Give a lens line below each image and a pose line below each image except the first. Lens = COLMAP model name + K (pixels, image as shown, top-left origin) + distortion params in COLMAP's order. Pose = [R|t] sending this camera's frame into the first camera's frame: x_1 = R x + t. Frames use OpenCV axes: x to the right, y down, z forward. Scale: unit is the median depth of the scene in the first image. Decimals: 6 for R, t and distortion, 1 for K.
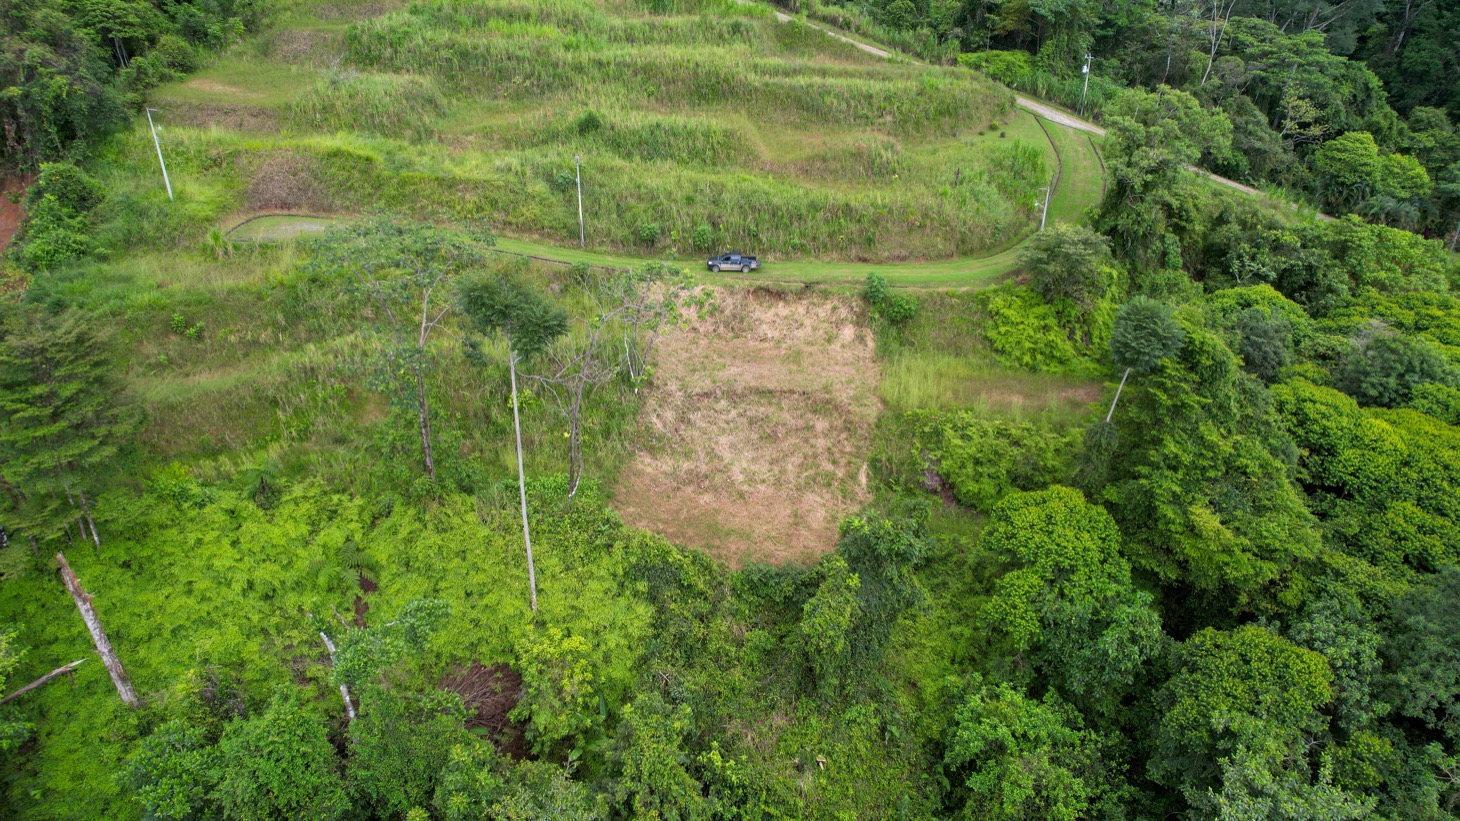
lens RADIAL K [[910.5, 0, 731.3], [0, 910.5, 410.5], [0, 0, 1]] dist [-0.051454, 0.011801]
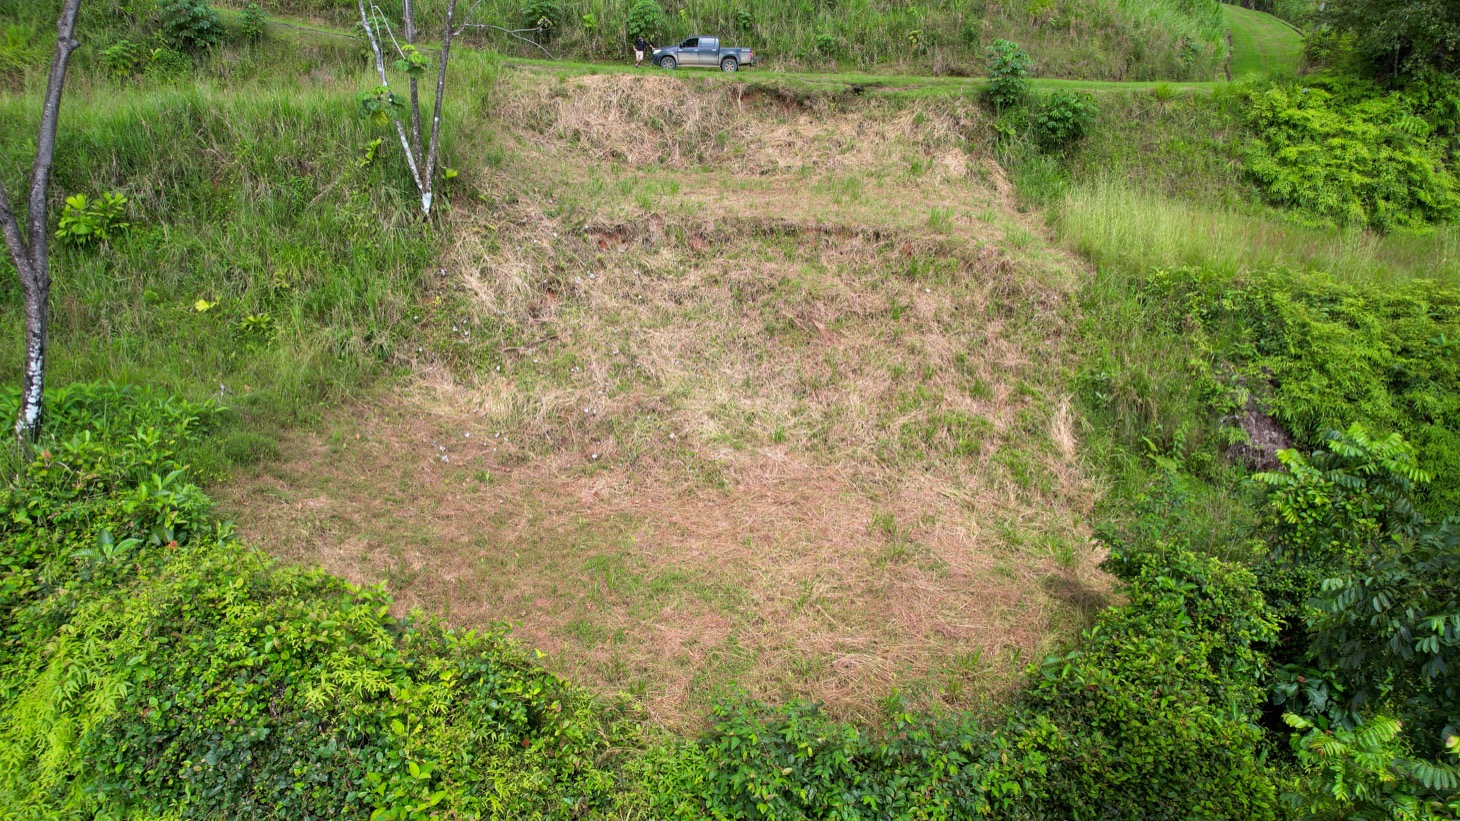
lens RADIAL K [[910.5, 0, 726.6], [0, 910.5, 411.1], [0, 0, 1]] dist [-0.051454, 0.011801]
pose [[0.999990, -0.002974, 0.003259, 0.014695], [0.003320, 0.993724, -0.111808, 0.100962], [-0.002906, 0.111817, 0.993725, 0.643356]]
